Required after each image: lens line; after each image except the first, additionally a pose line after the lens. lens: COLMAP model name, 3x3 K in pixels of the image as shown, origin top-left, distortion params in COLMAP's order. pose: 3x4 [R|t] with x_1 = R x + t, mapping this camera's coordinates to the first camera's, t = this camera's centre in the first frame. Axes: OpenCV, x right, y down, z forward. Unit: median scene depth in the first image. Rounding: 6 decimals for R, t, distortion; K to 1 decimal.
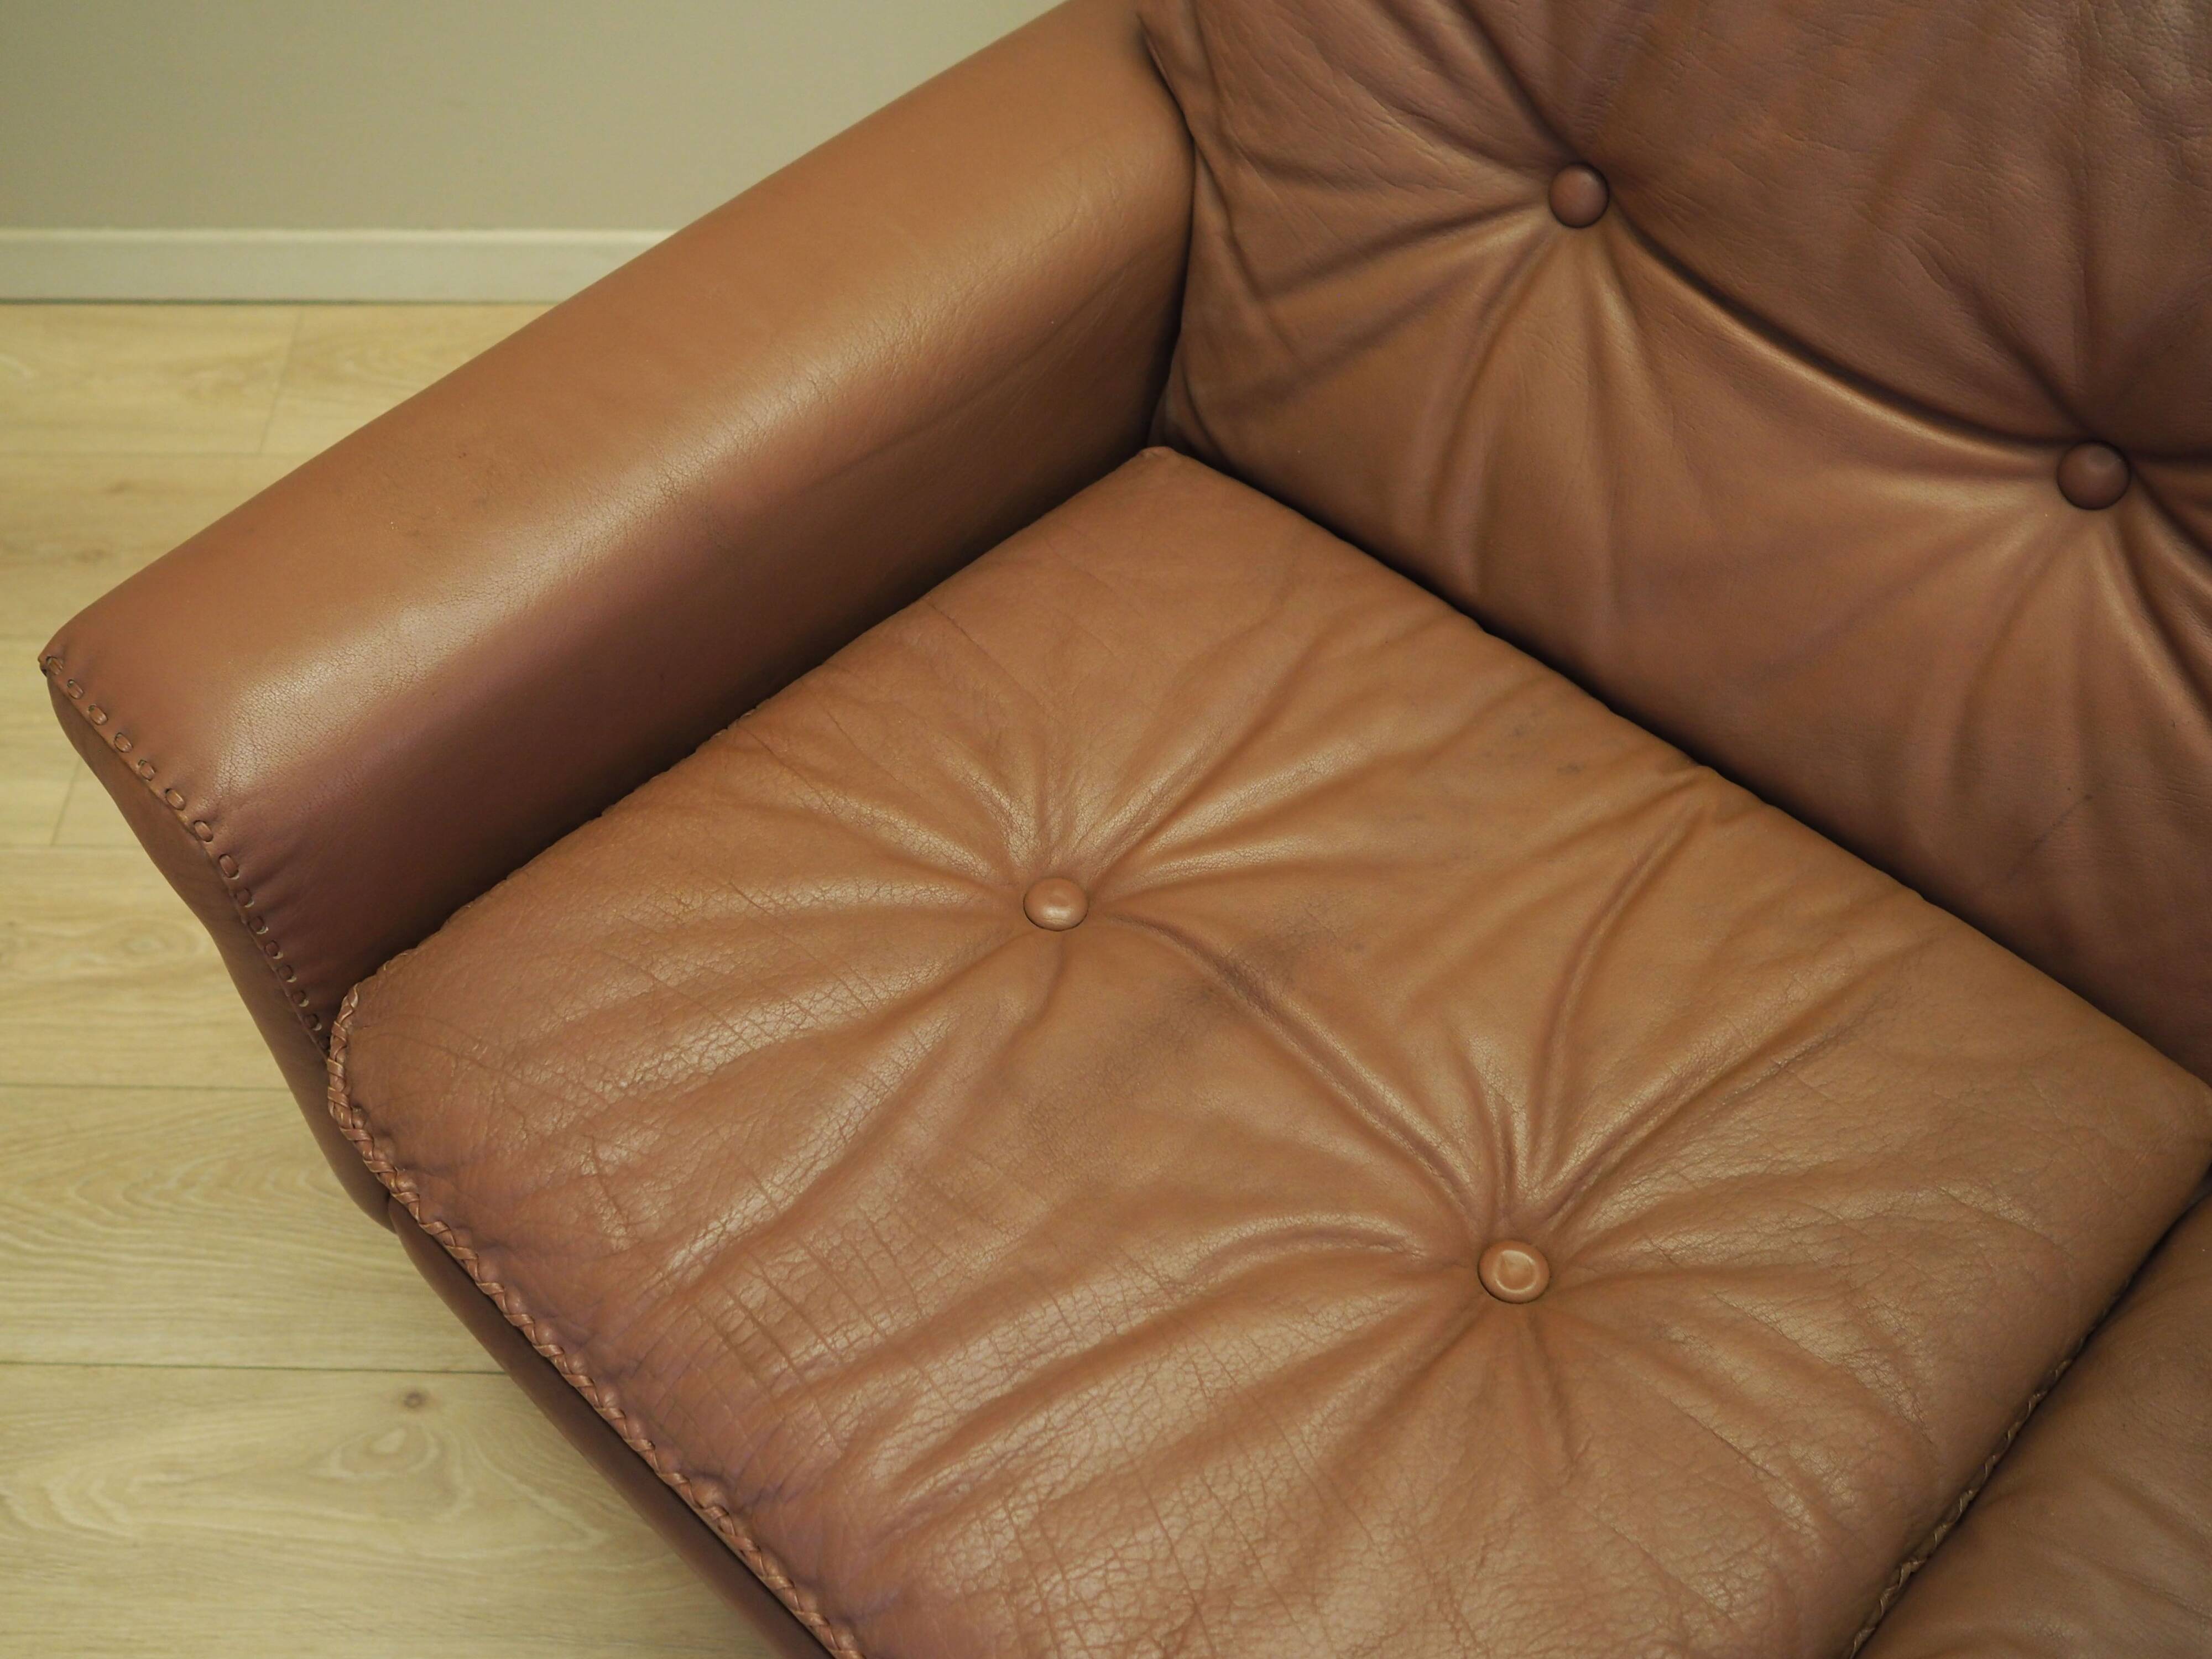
lens RADIAL K [[2597.1, 0, 1106.0], [0, 2597.1, 829.5], [0, 0, 1]] dist [-0.005053, 0.012946]
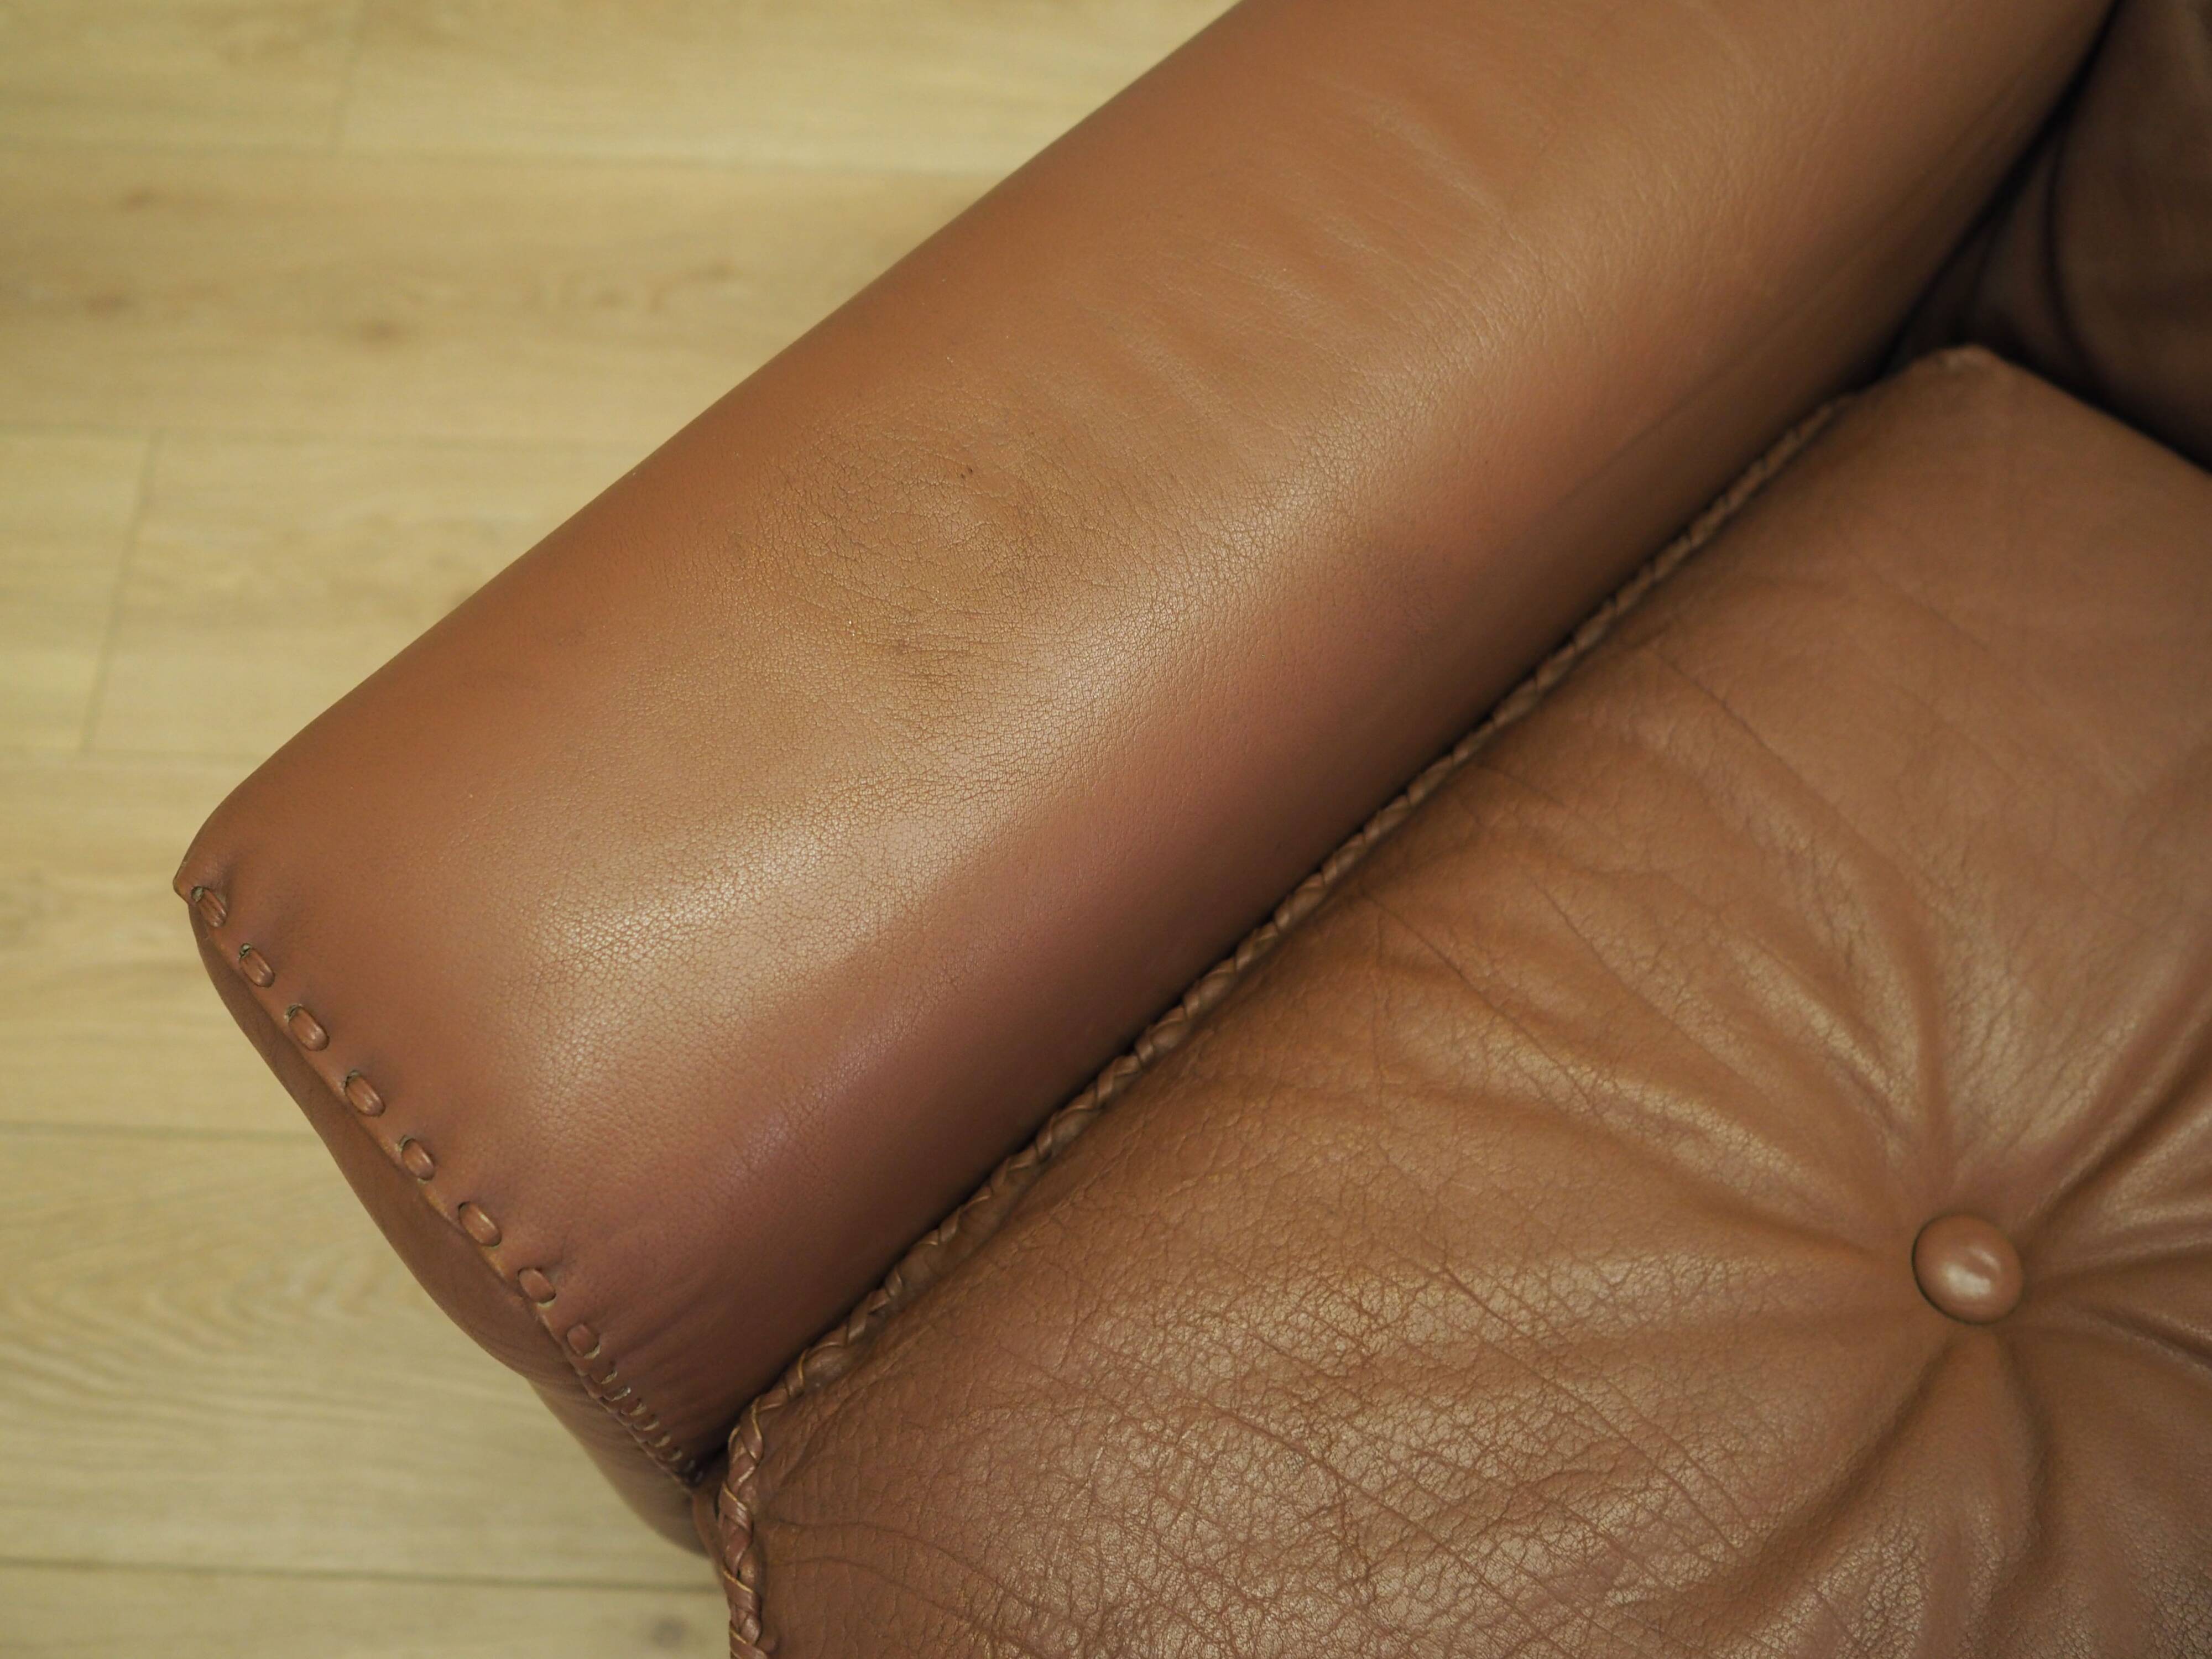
lens RADIAL K [[2534.1, 0, 1106.0], [0, 2534.1, 829.5], [0, 0, 1]] dist [-0.021638, -0.011275]
pose [[0.999179, 0.018741, 0.035930, -0.226469], [-0.025166, 0.981906, 0.187688, -0.162597], [-0.031762, -0.188438, 0.981571, 0.466045]]
